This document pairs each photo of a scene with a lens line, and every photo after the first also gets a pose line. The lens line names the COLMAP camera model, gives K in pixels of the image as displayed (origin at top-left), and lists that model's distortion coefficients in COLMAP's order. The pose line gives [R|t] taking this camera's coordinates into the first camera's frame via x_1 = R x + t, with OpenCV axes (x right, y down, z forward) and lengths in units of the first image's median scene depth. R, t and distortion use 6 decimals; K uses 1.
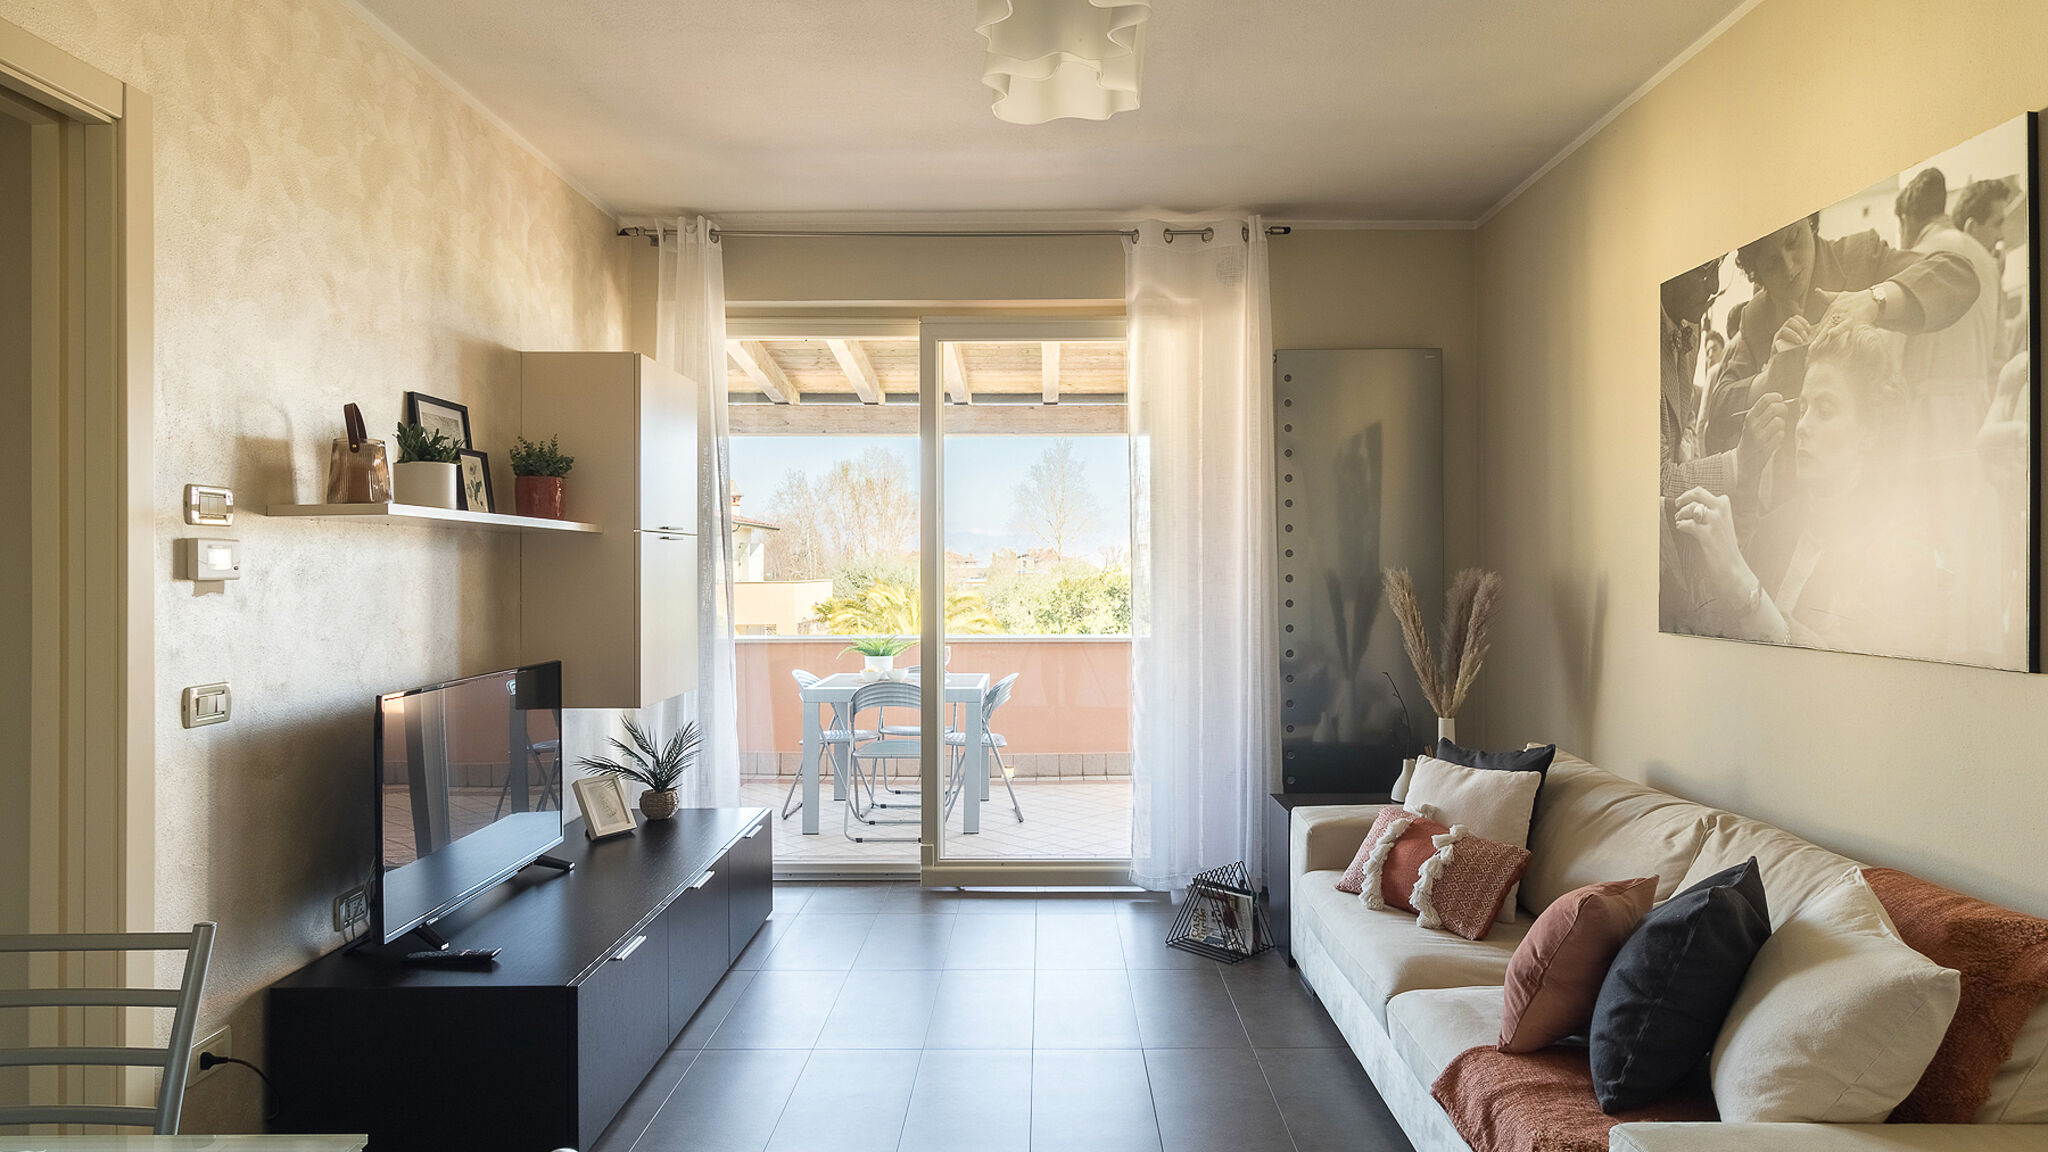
lens RADIAL K [[1104.4, 0, 1030.7], [0, 1104.4, 578.0], [0, 0, 1]] dist [-0.007410, -0.000437]
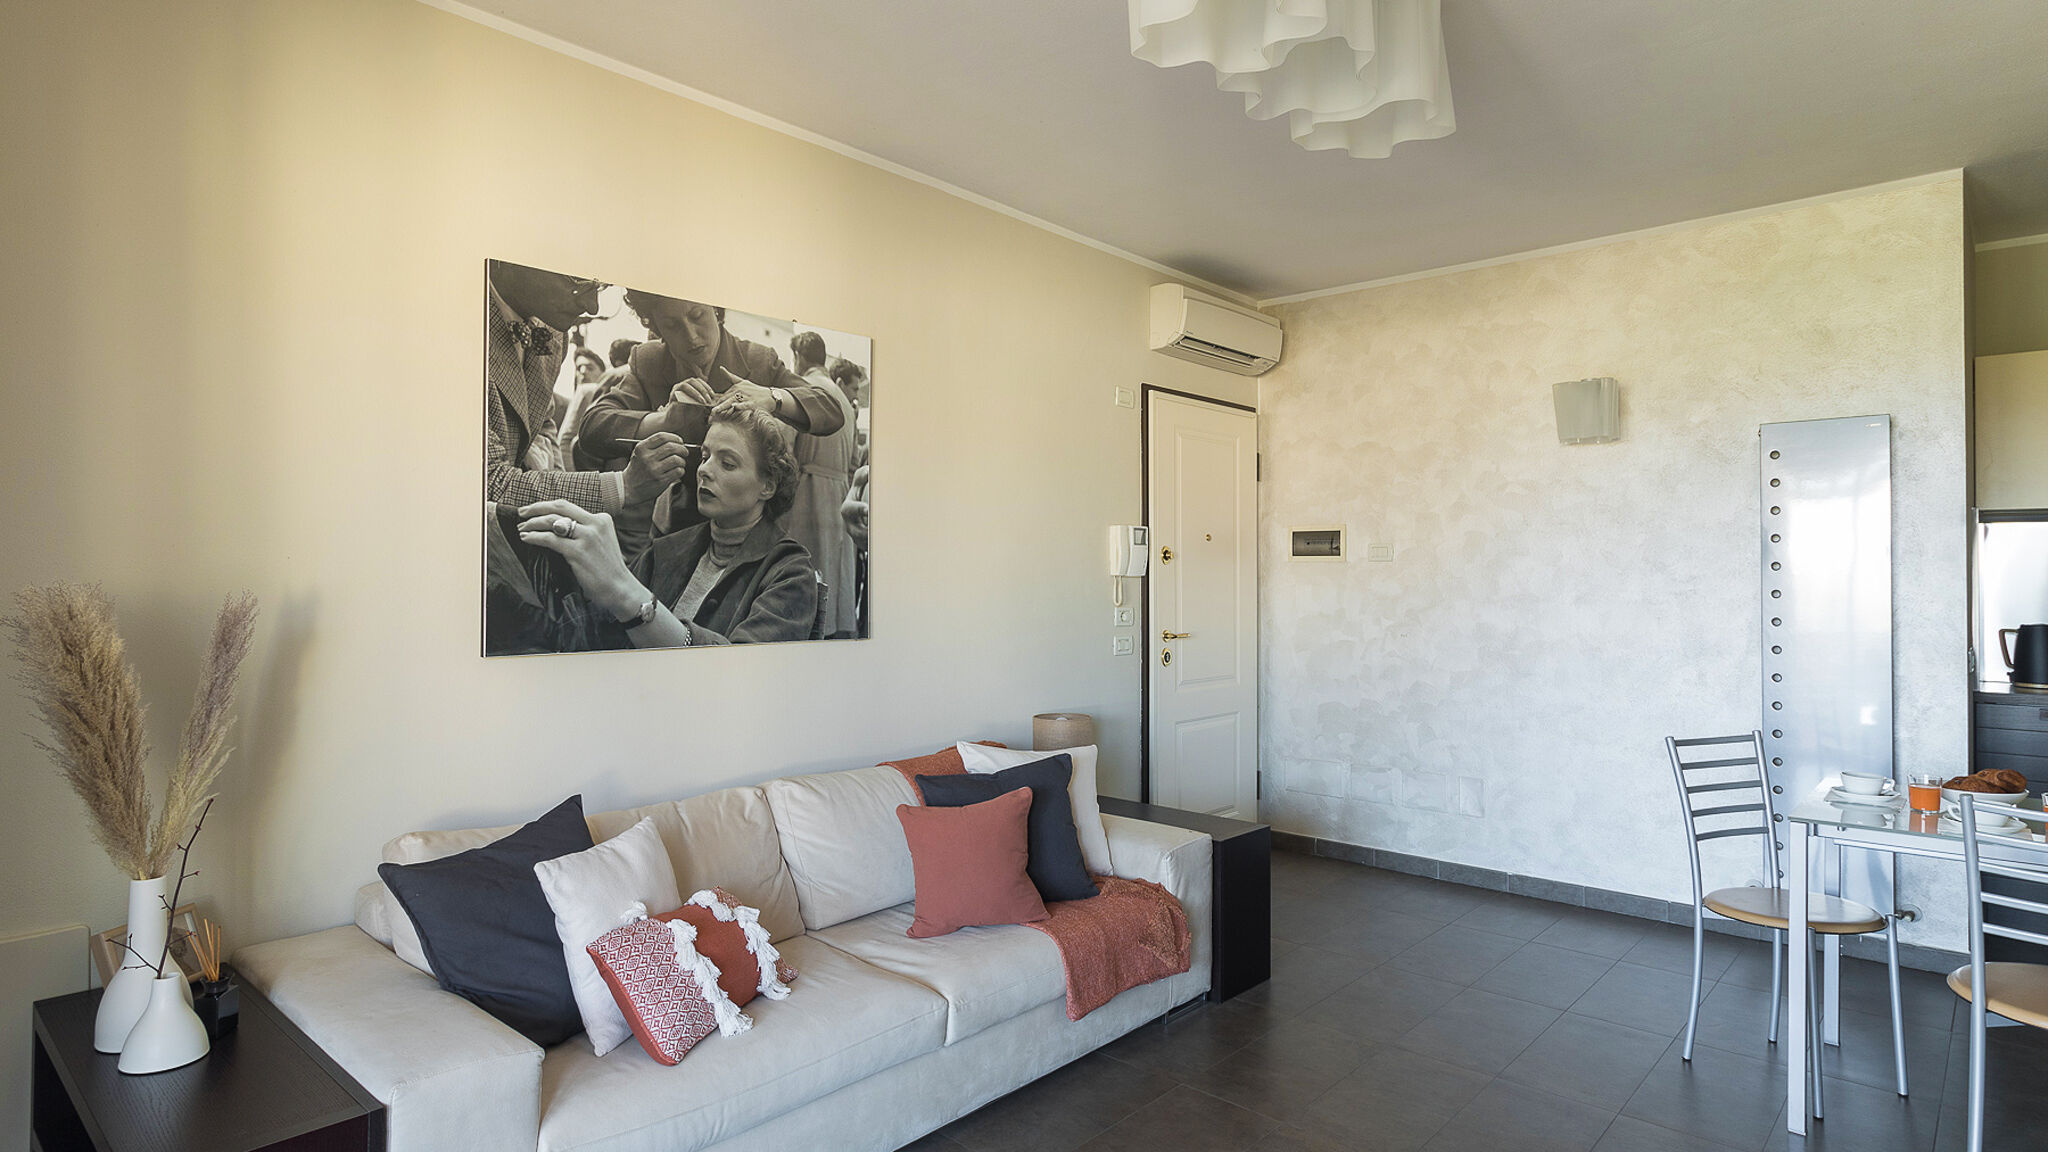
lens RADIAL K [[1104.4, 0, 1026.3], [0, 1104.4, 568.0], [0, 0, 1]] dist [-0.007410, -0.000437]
pose [[-0.748578, 0.003611, 0.663037, -0.364586], [0.002832, 0.999993, -0.002248, -0.020153], [-0.663041, 0.000195, -0.748583, 1.531477]]
